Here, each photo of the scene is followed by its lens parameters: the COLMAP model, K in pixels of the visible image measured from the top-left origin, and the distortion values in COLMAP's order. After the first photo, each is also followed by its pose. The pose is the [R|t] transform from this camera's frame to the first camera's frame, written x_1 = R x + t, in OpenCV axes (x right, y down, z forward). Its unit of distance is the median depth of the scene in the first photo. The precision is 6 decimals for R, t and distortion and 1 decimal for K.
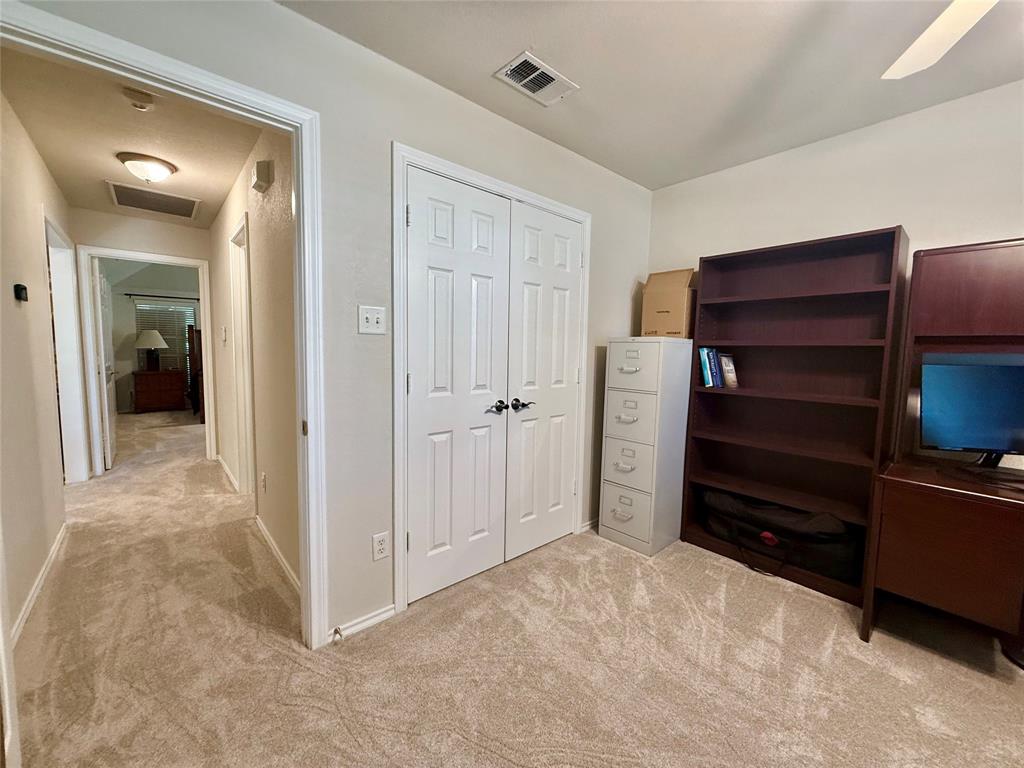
lens RADIAL K [[409.2, 0, 509.3], [0, 409.2, 383.2], [0, 0, 1]] dist [-0.002218, 0.000479]
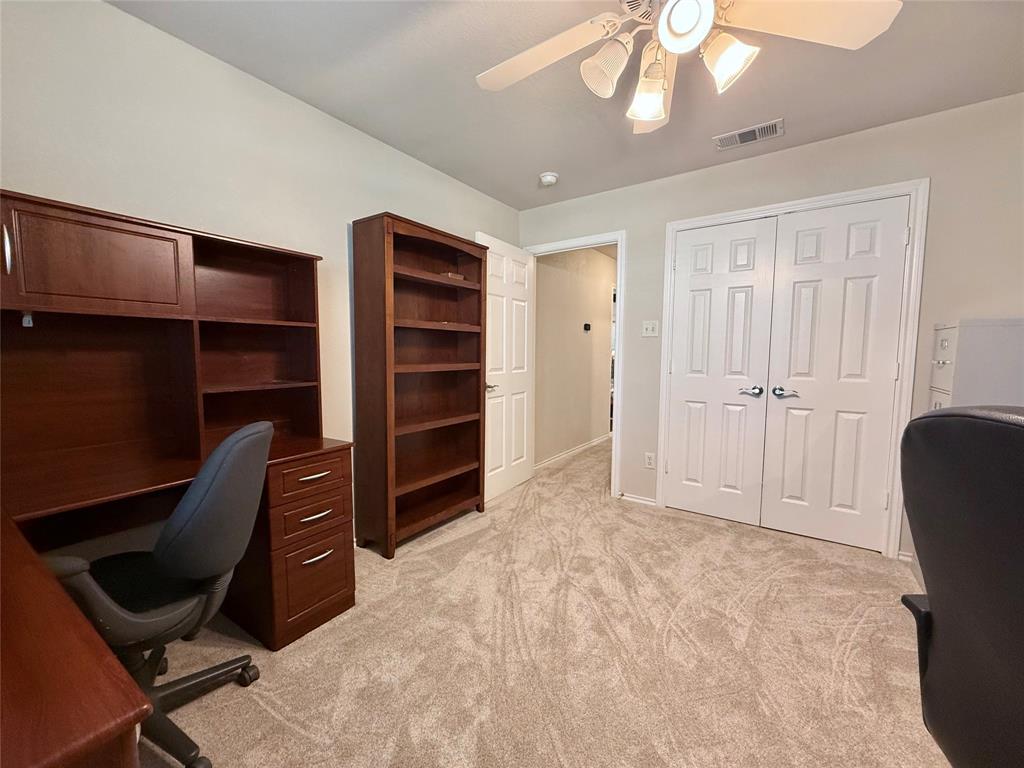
lens RADIAL K [[409.2, 0, 509.3], [0, 409.2, 383.2], [0, 0, 1]] dist [-0.002218, 0.000479]
pose [[0.224407, 0.057580, -0.972793, 1.088070], [-0.079924, 0.995977, 0.040516, 0.048324], [0.971213, 0.068657, 0.228106, 0.017327]]
